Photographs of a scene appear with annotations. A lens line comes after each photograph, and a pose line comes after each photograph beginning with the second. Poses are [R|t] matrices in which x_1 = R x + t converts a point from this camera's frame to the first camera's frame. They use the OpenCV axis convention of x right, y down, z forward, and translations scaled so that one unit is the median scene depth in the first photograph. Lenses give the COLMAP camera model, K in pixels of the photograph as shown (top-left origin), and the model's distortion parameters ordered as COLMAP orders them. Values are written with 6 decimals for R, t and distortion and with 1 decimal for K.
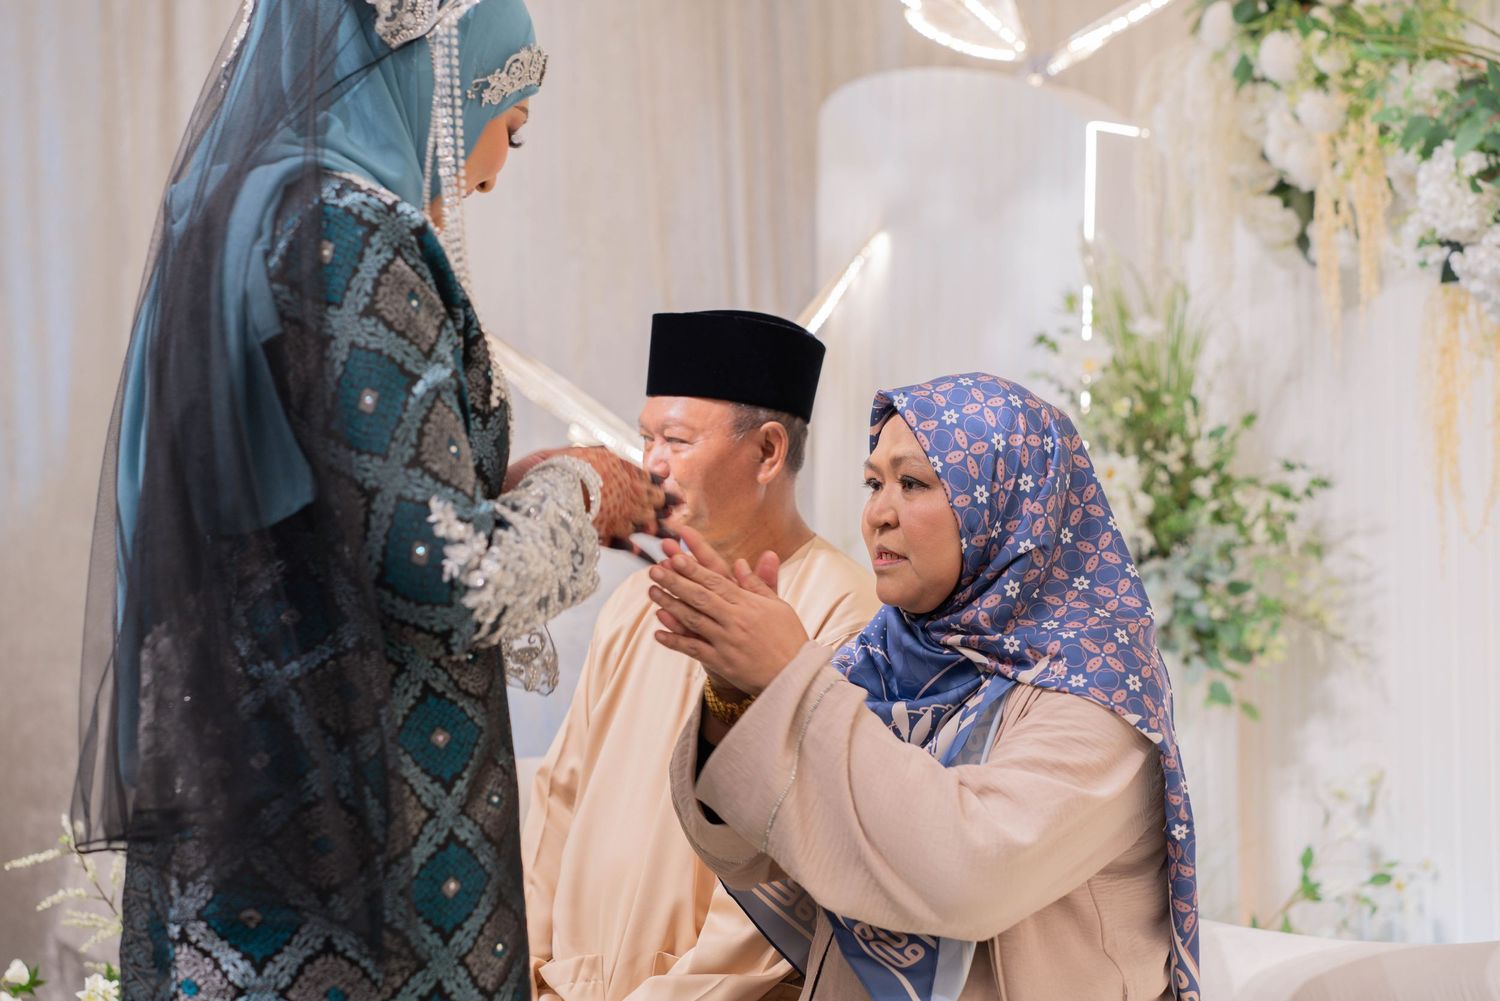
lens RADIAL K [[2235.2, 0, 746.0], [0, 2235.2, 511.4], [0, 0, 1]] dist [0.092059, 0.000000]
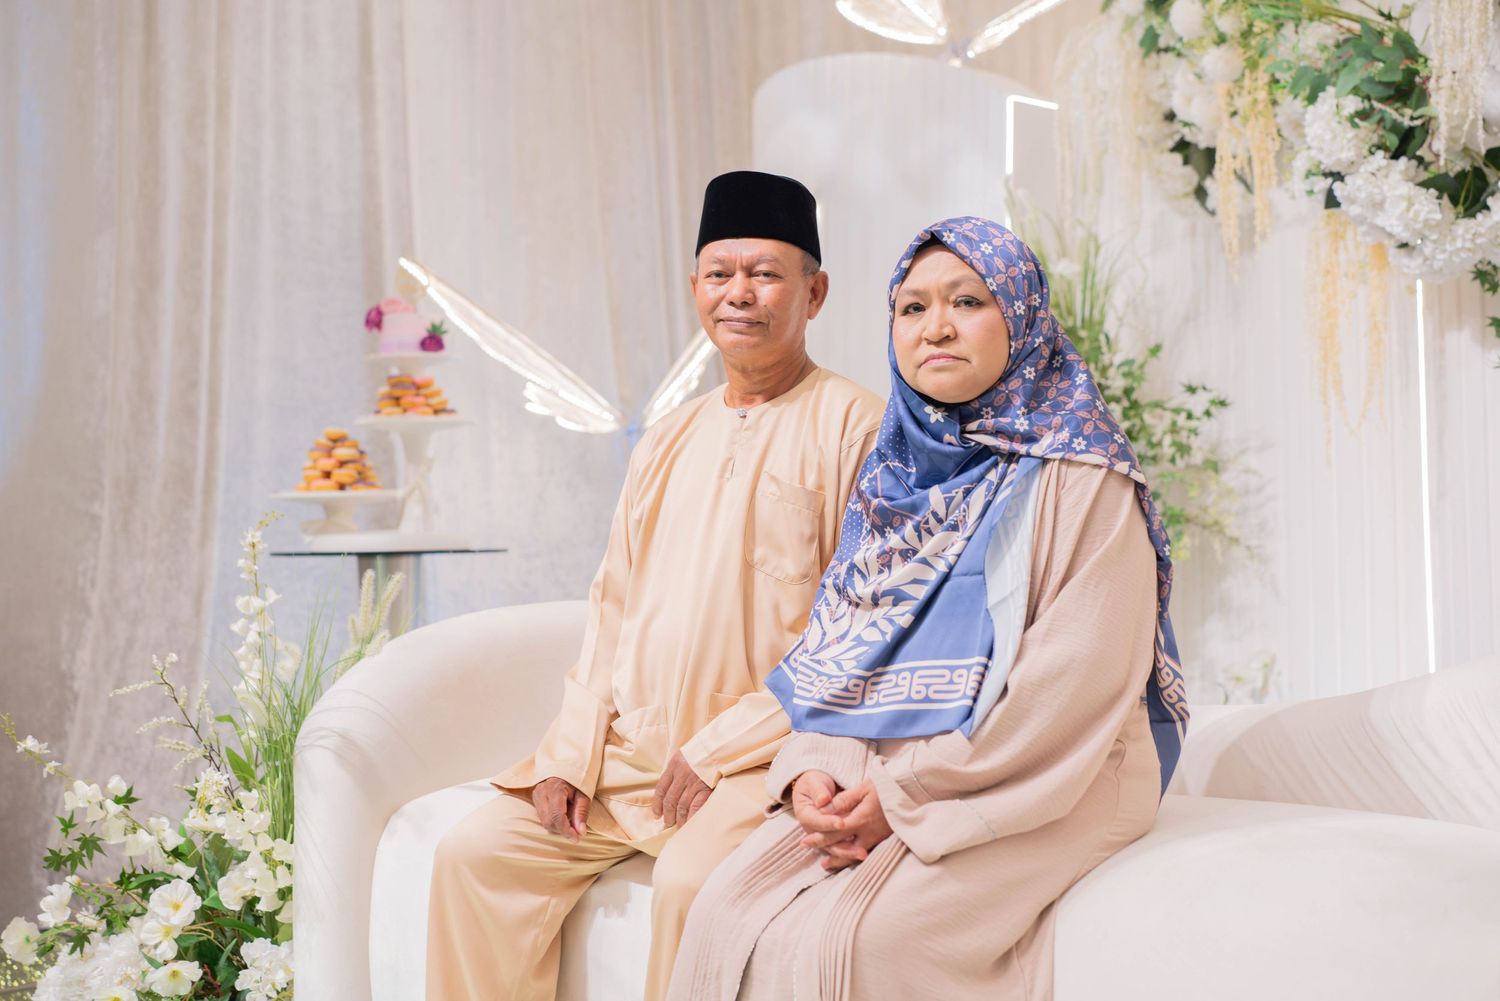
lens RADIAL K [[2235.2, 0, 750.8], [0, 2235.2, 499.2], [0, 0, 1]] dist [0.092059, 0.000000]
pose [[0.998127, -0.006638, 0.060810, -0.050841], [0.007945, 0.999742, -0.021280, 0.058040], [-0.060653, 0.021723, 0.997922, -0.121145]]
